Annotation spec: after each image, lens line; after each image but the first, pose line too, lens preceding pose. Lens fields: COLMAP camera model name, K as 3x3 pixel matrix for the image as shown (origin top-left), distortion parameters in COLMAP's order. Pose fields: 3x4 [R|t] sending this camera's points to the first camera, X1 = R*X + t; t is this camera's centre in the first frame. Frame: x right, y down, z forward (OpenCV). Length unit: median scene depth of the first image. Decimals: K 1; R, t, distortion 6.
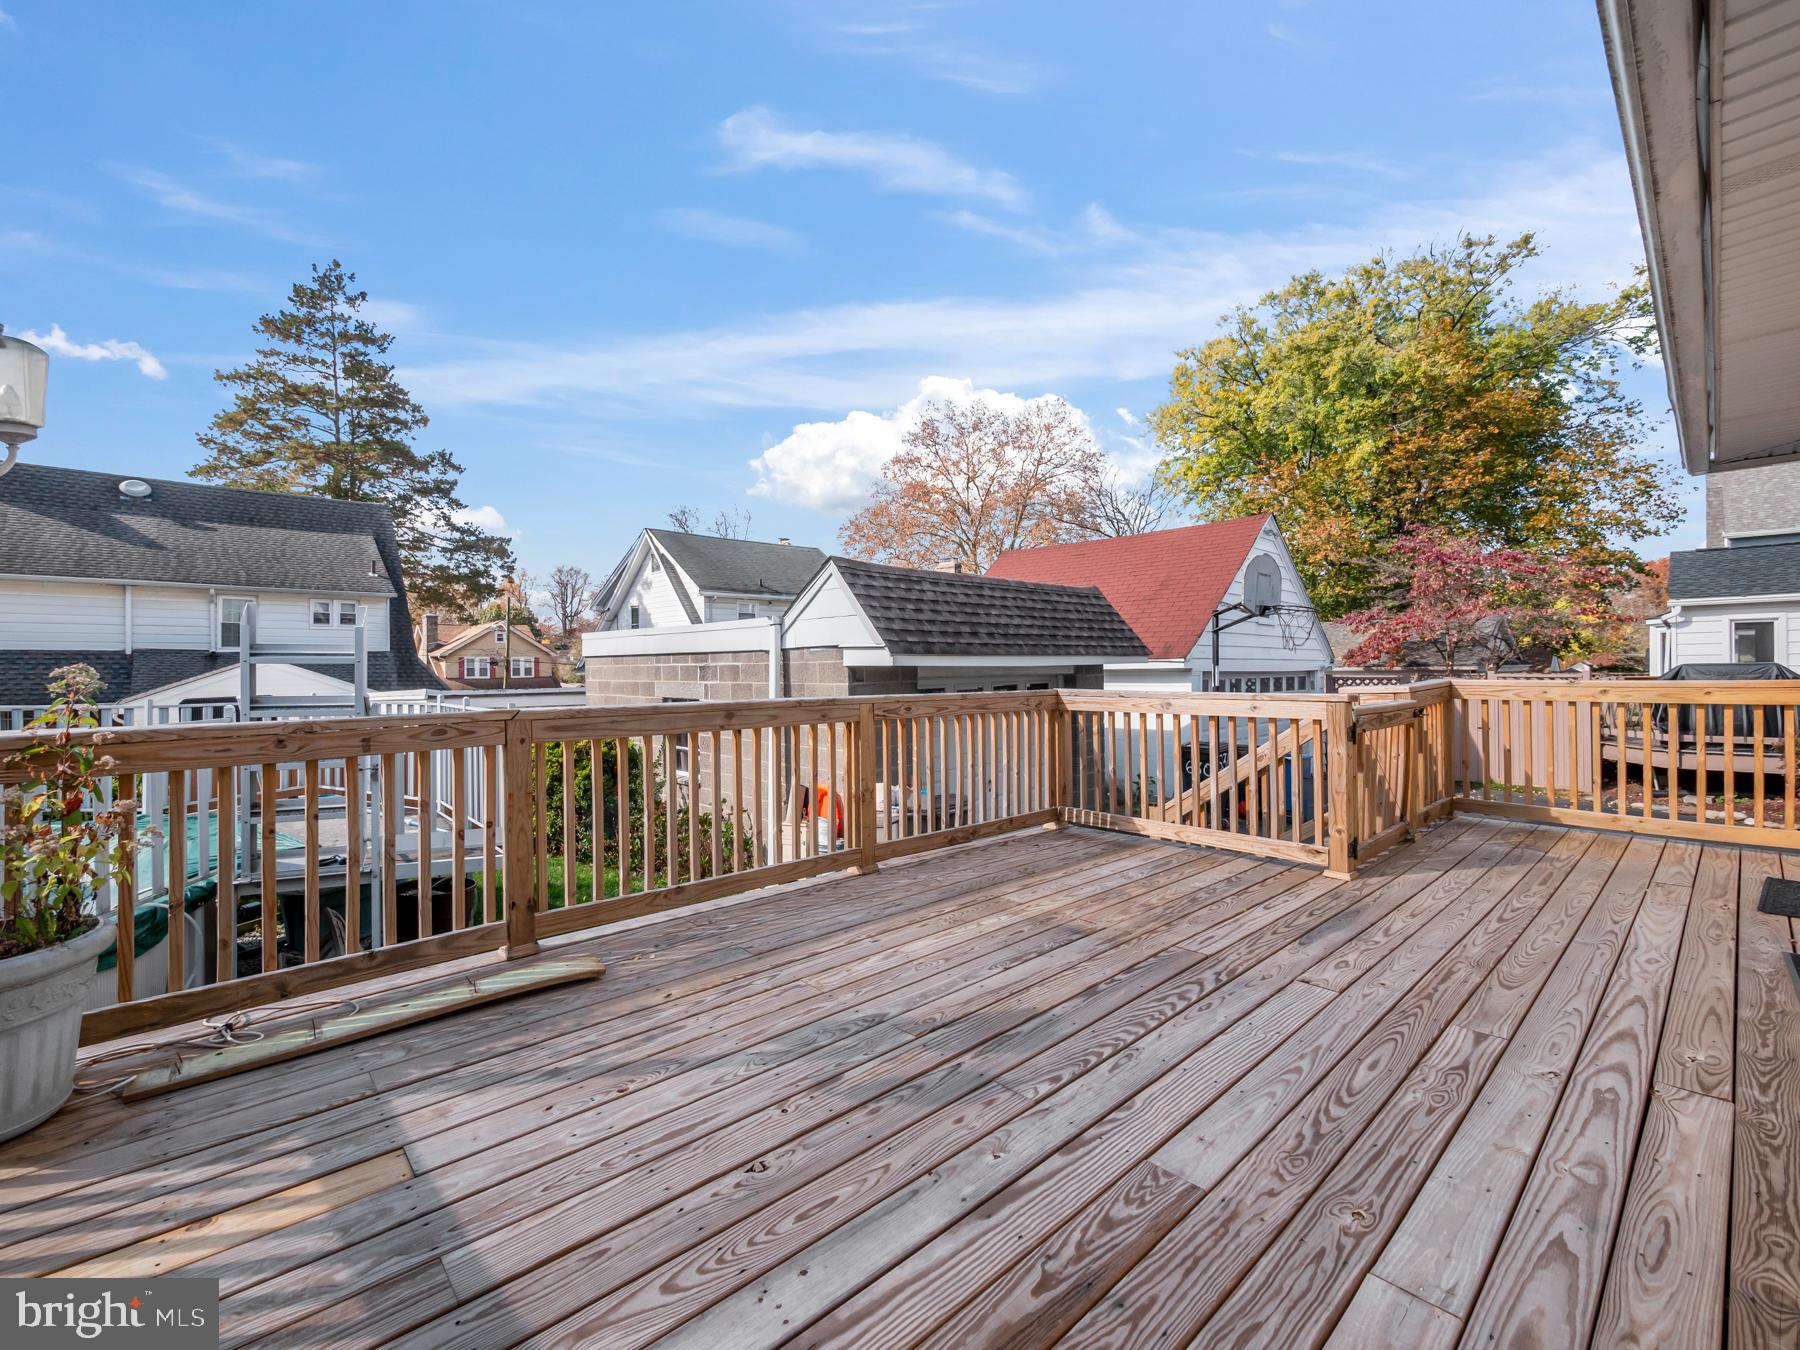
lens RADIAL K [[787.6, 0, 900.0], [0, 787.6, 675.0], [0, 0, 1]] dist [-0.008078, 0.000207]
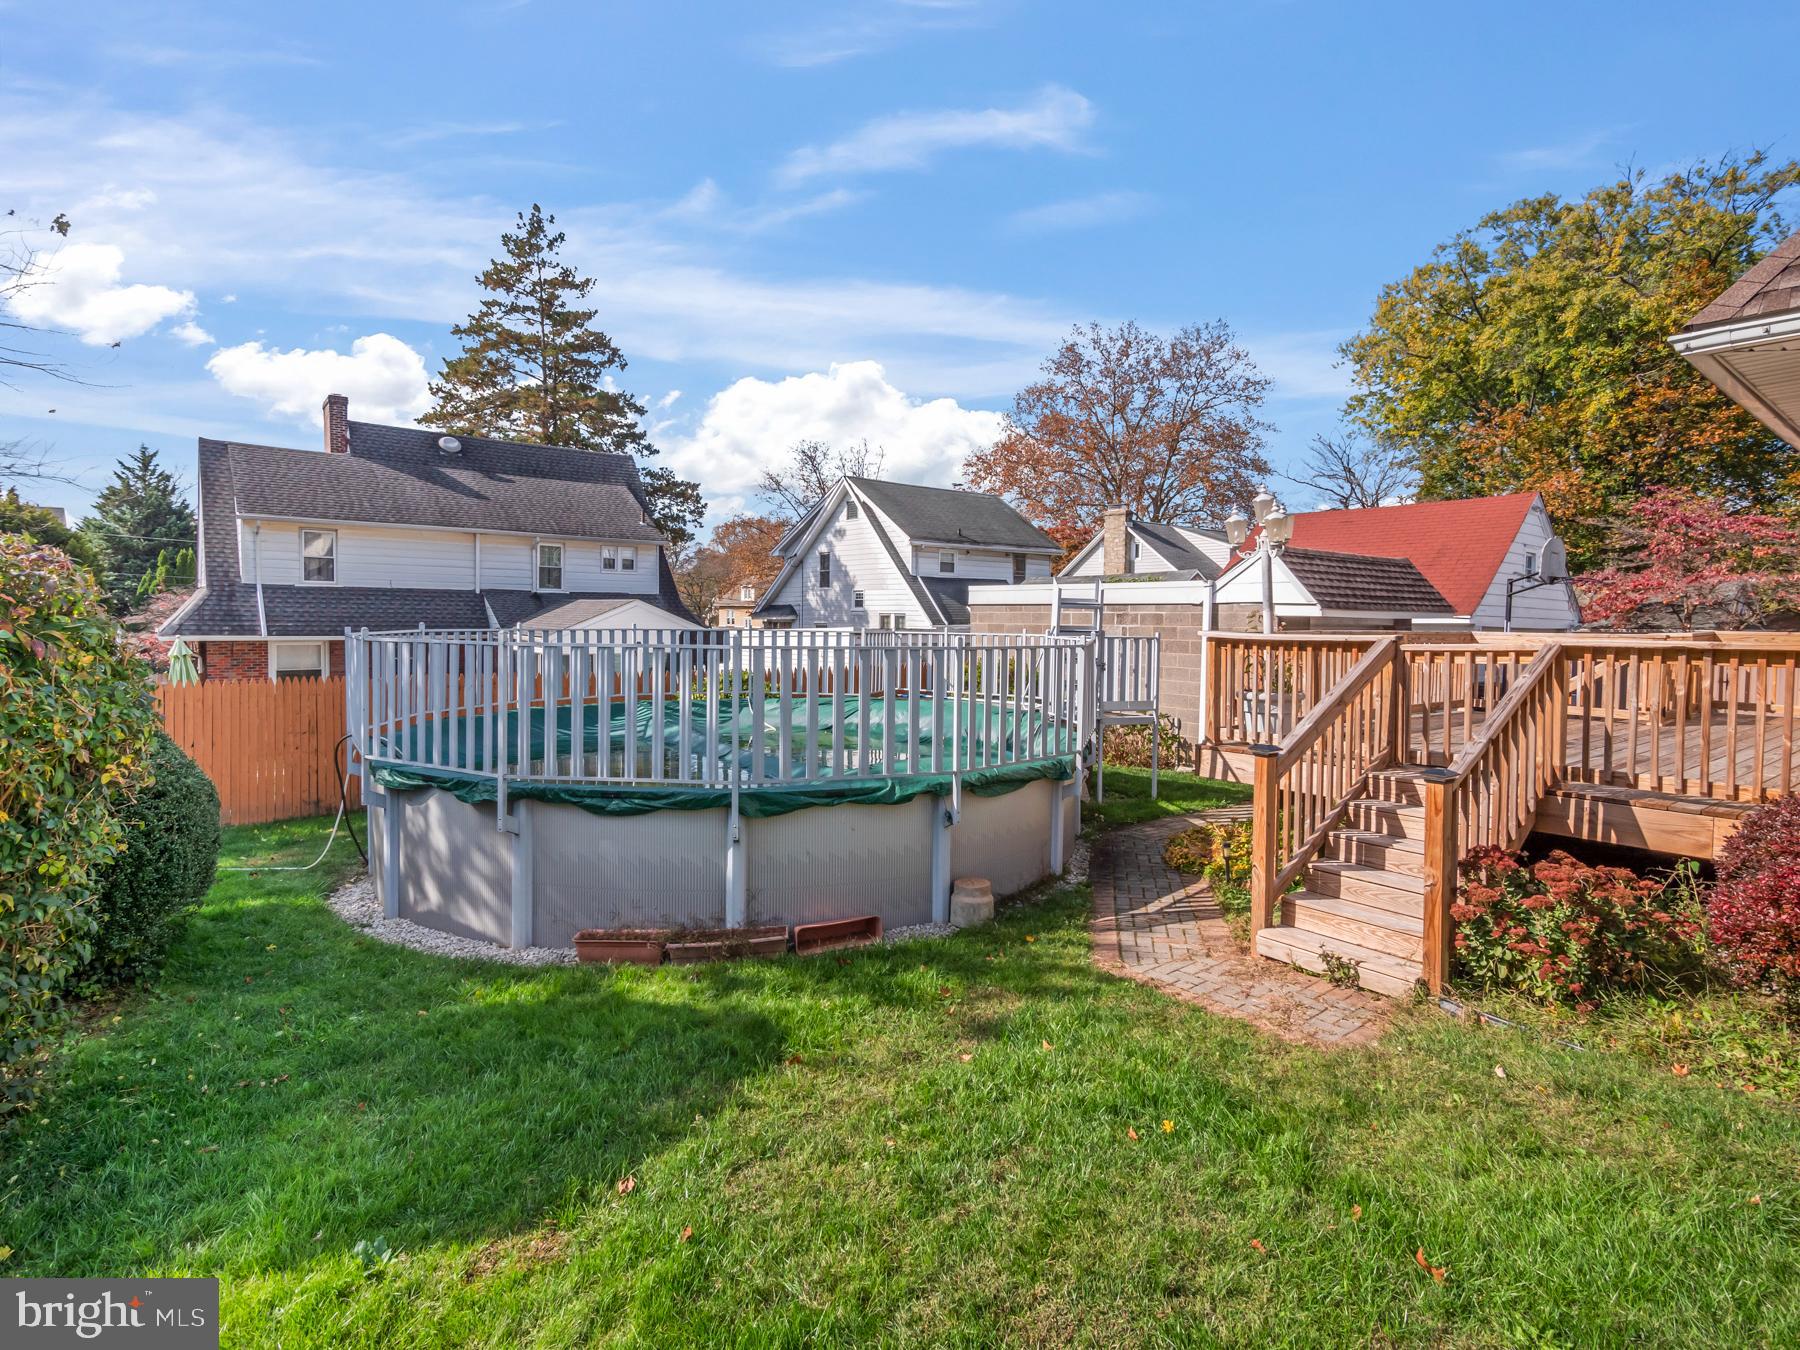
lens RADIAL K [[944.8, 0, 878.6], [0, 944.8, 667.3], [0, 0, 1]] dist [0.017869, -0.012460]
pose [[0.996489, 0.025231, -0.079834, -0.181711], [-0.021875, 0.998851, 0.042638, 0.006985], [0.080818, -0.040742, 0.995896, -0.232627]]
